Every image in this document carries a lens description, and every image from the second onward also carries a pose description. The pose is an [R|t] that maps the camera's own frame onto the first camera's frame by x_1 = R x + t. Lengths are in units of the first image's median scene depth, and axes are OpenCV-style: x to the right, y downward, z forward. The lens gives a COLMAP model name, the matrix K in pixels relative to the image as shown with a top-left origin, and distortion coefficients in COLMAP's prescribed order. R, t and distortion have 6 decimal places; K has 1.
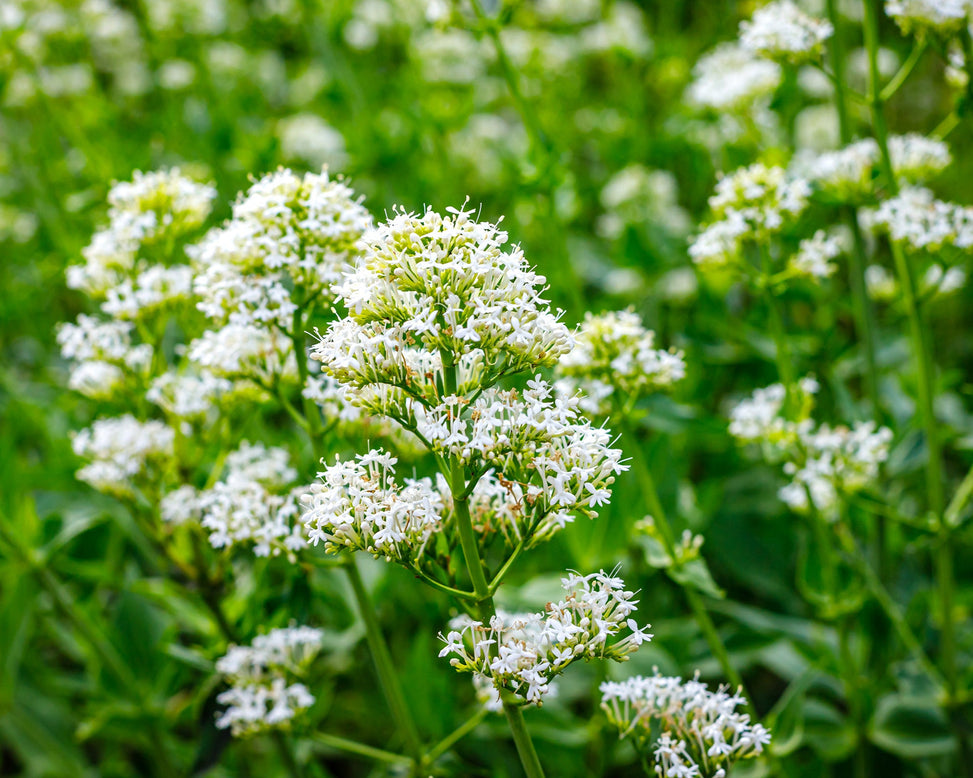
lens RADIAL K [[5037.6, 0, 486.5], [0, 5037.6, 389.0], [0, 0, 1]] dist [0.195997, 3.071377]
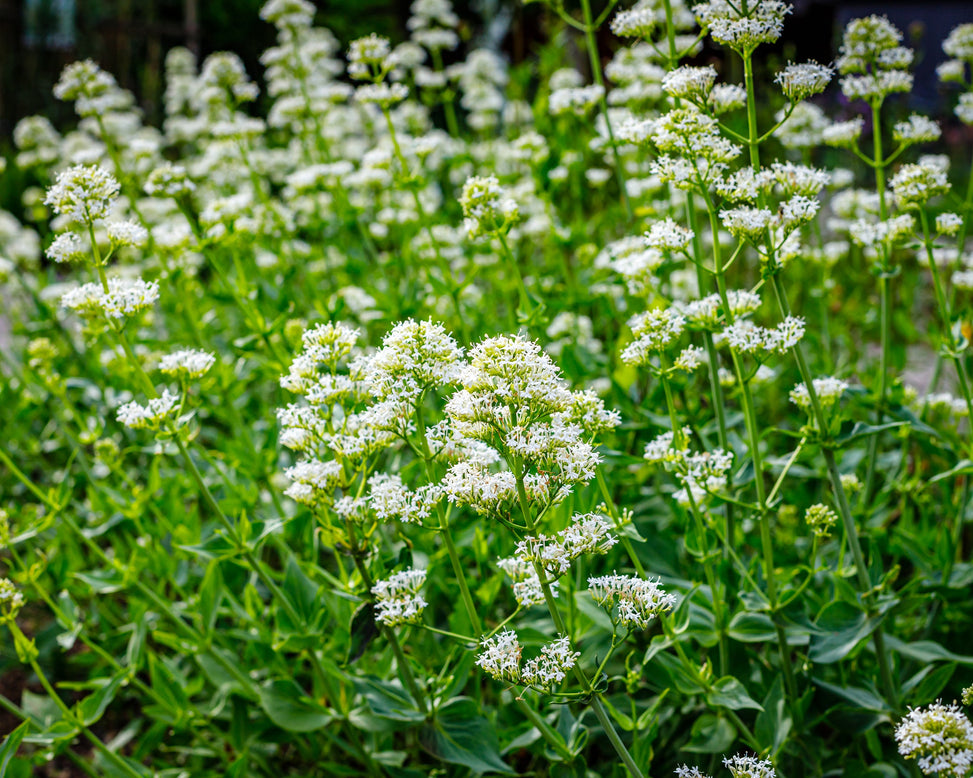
lens RADIAL K [[5037.6, 0, 486.5], [0, 5037.6, 389.0], [0, 0, 1]] dist [0.195997, 3.071377]
pose [[0.999069, -0.031030, 0.029982, -0.068293], [0.031896, 0.999074, -0.028879, 0.038258], [-0.029059, 0.029808, 0.999133, -0.889647]]
